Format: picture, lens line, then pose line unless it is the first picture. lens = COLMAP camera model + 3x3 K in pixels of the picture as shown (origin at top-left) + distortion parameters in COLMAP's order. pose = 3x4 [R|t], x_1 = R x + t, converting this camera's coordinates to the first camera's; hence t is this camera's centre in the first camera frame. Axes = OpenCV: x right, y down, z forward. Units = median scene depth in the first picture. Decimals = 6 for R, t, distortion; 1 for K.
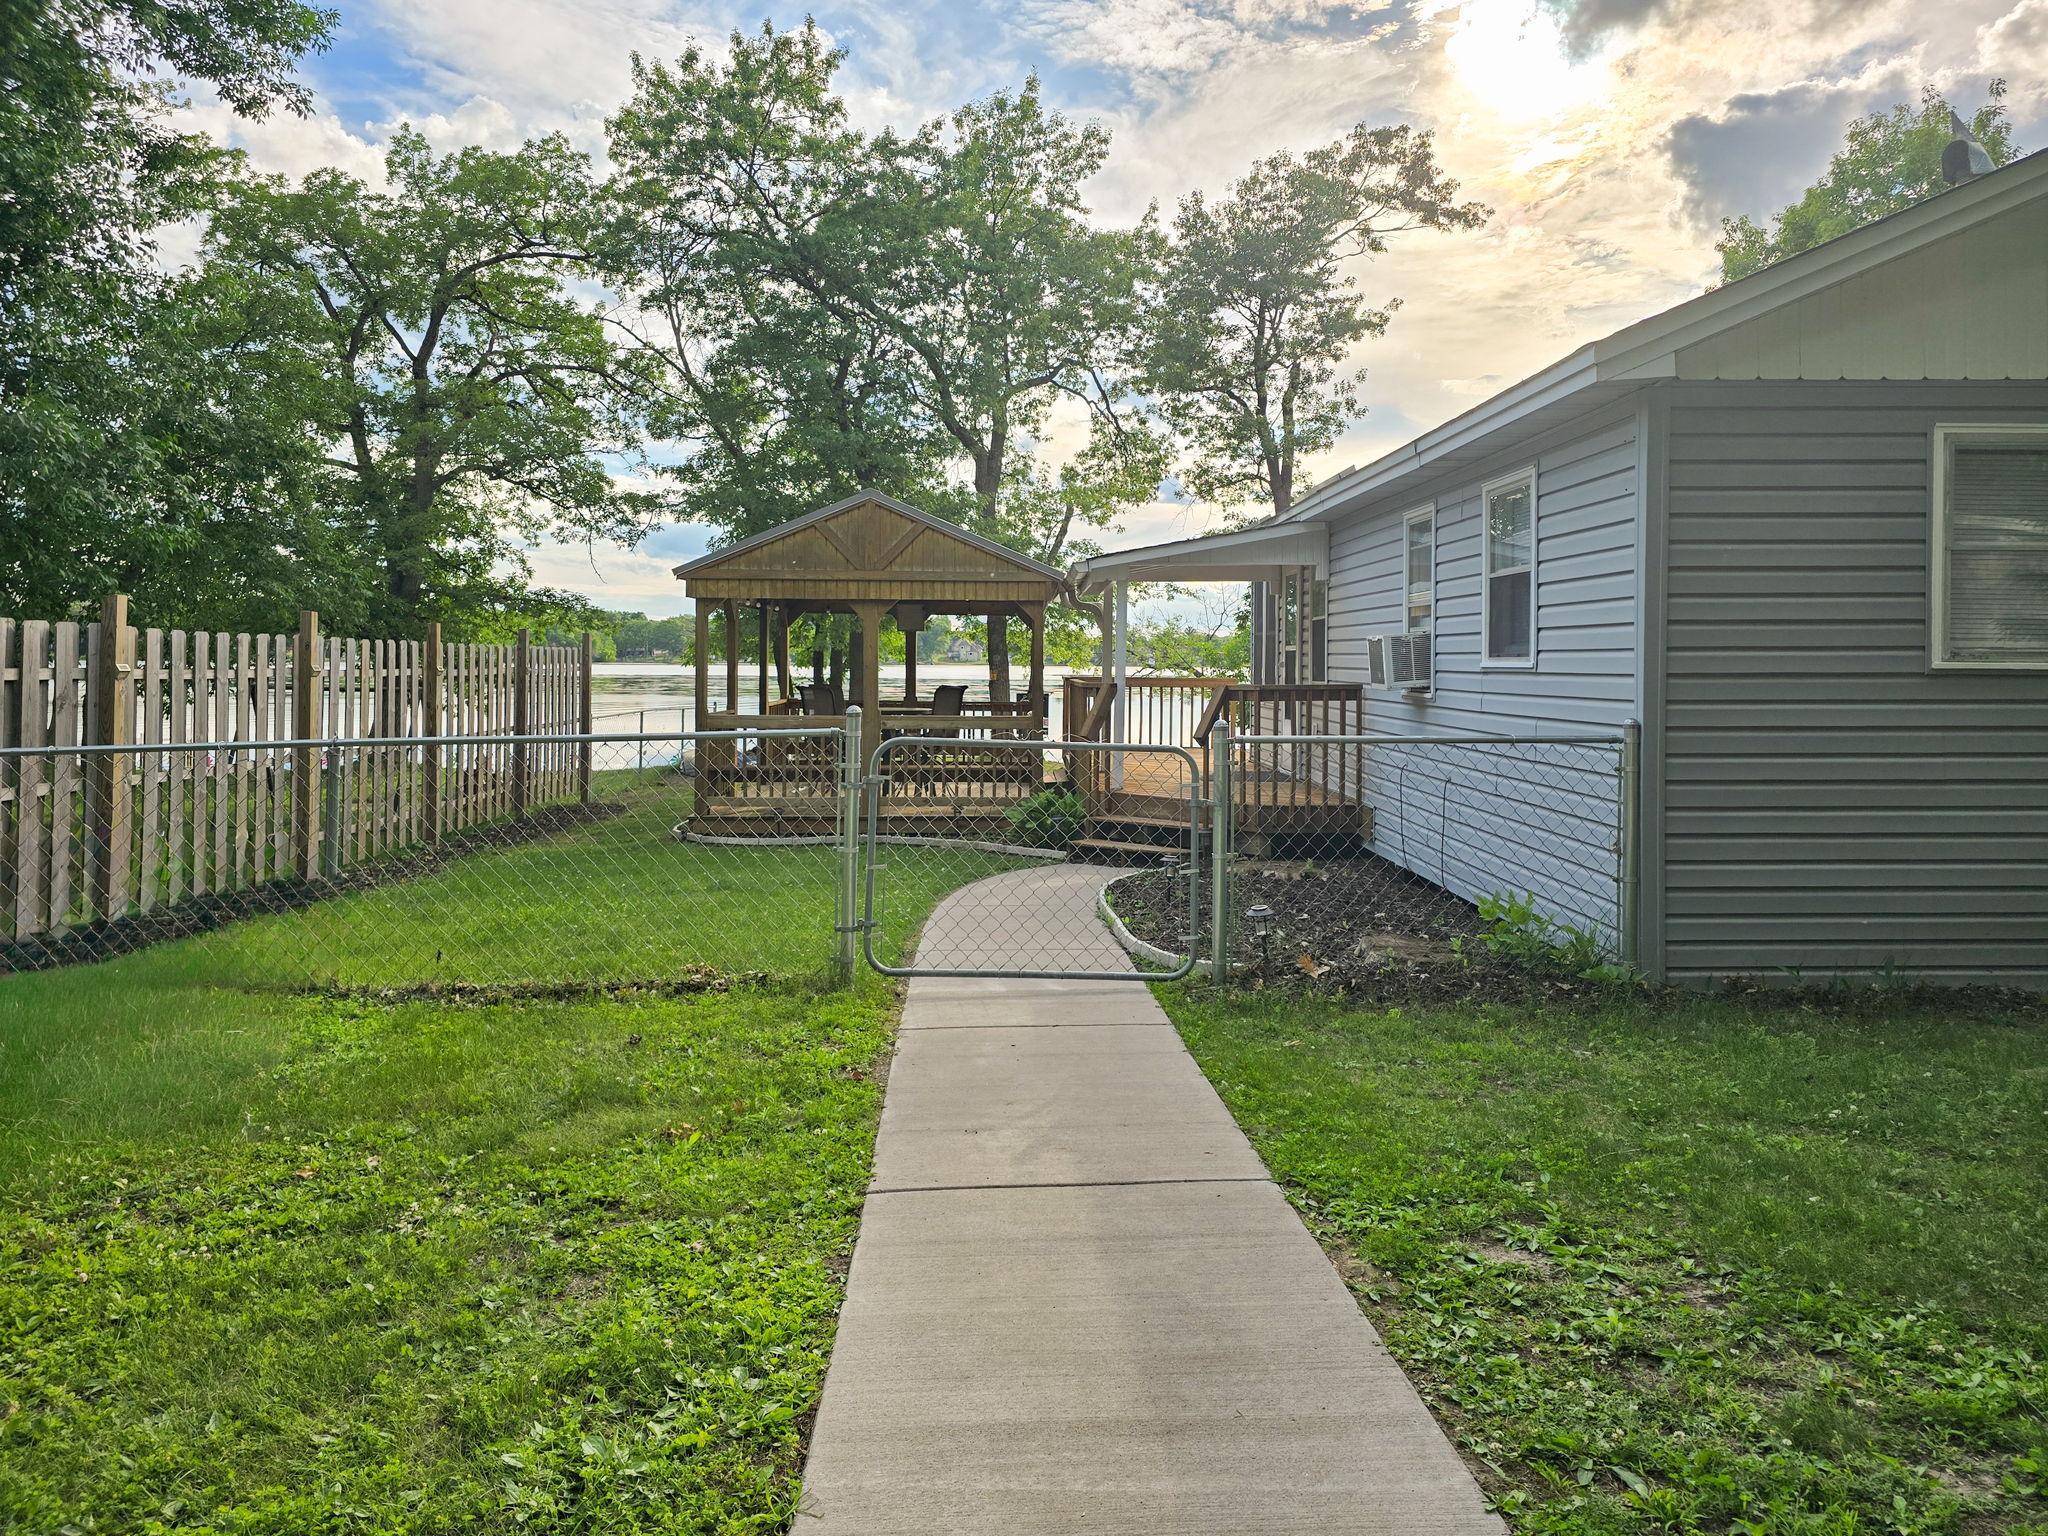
lens RADIAL K [[1698.7, 0, 1024.0], [0, 1698.7, 768.0], [0, 0, 1]] dist [0.002046, -0.000880]
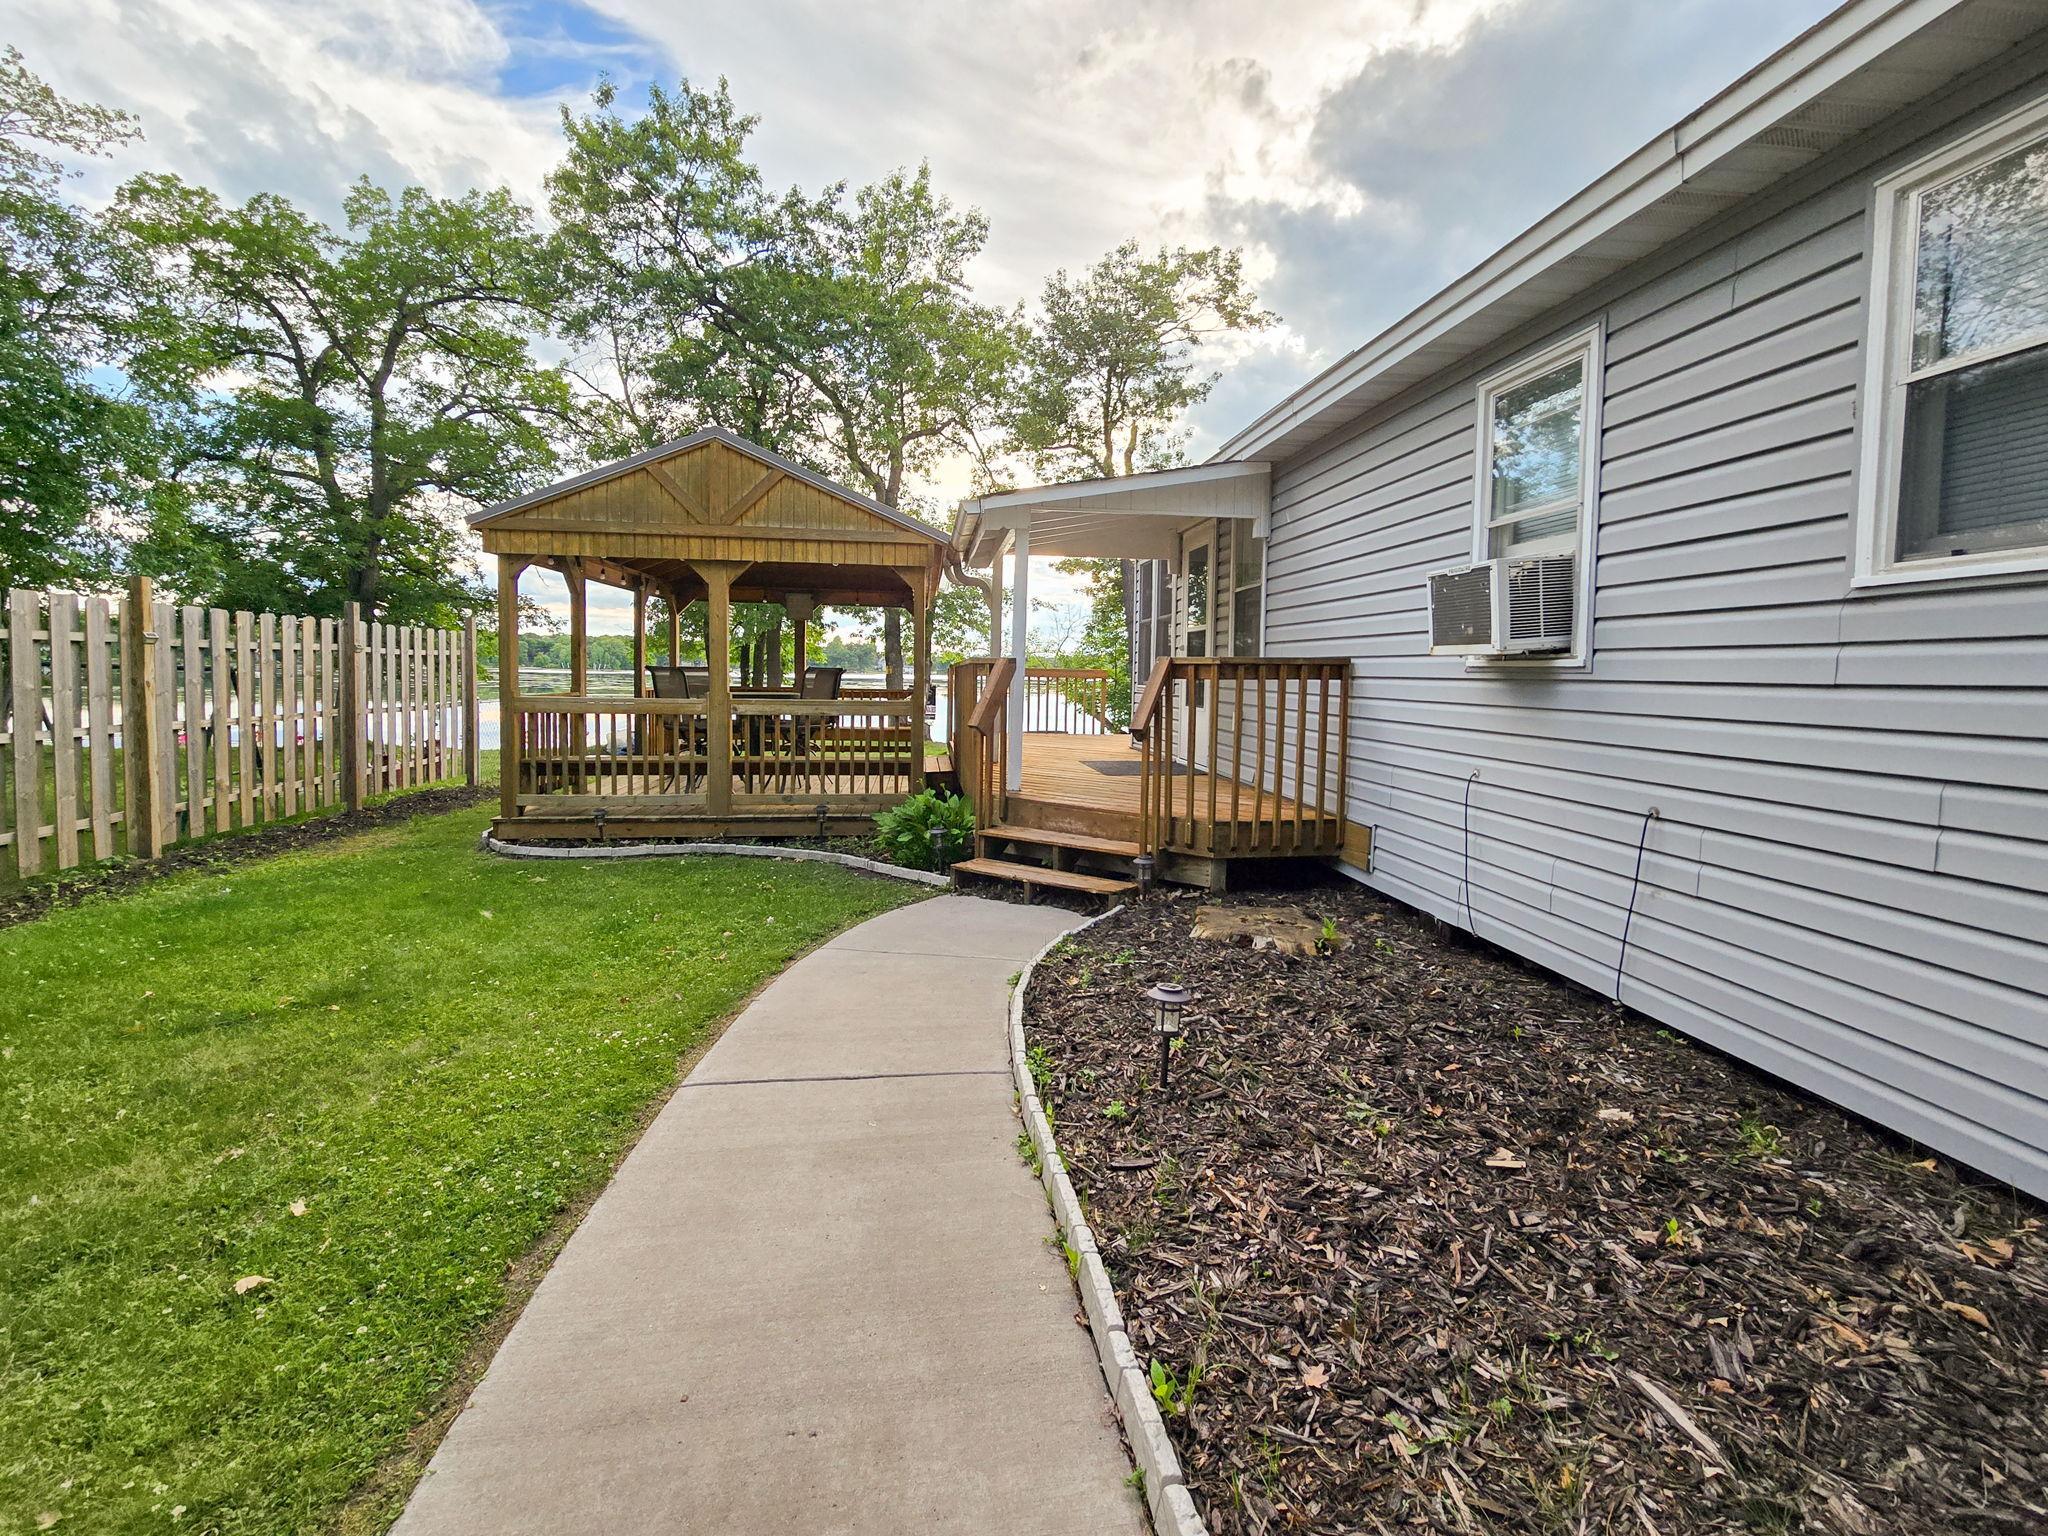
lens RADIAL K [[877.0, 0, 1024.3], [0, 877.0, 713.9], [0, 0, 1]] dist [0.000708, 0.000069]
pose [[0.994071, 0.005412, 0.108599, 0.009643], [-0.002809, 0.999705, -0.024106, -0.009144], [-0.108698, 0.023658, 0.993793, 0.382599]]
